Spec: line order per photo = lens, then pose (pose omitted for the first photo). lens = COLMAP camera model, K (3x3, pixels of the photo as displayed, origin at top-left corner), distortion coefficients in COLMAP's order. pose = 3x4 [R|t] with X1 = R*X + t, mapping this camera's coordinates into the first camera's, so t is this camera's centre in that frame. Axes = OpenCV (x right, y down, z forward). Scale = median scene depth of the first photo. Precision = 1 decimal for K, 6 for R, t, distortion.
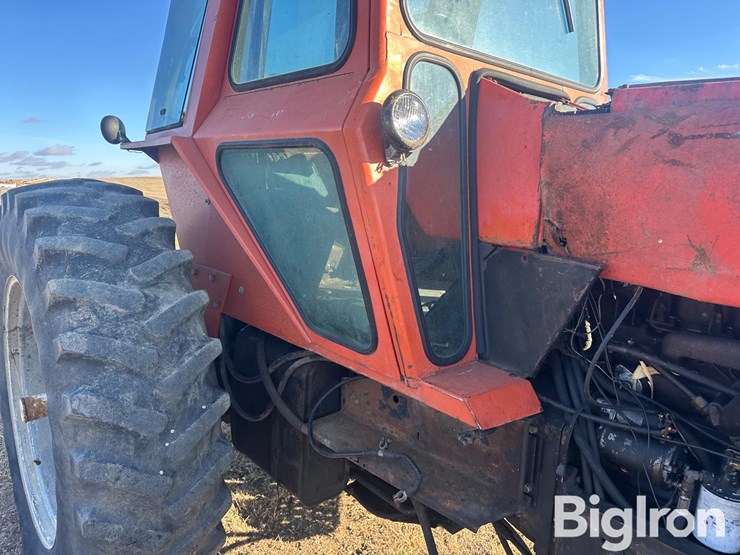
lens RADIAL K [[520.9, 0, 365.1], [0, 520.9, 284.5], [0, 0, 1]] dist [0.052531, -0.059150]
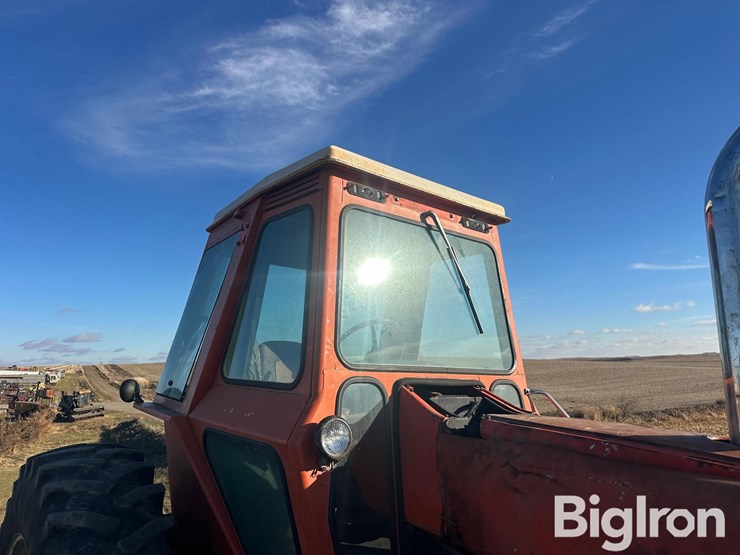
lens RADIAL K [[520.9, 0, 364.1], [0, 520.9, 267.0], [0, 0, 1]] dist [0.052531, -0.059150]
pose [[0.999497, -0.008491, -0.030568, 0.163765], [-0.003319, 0.930242, -0.366932, -0.183198], [0.031551, 0.366849, 0.929745, -0.348796]]
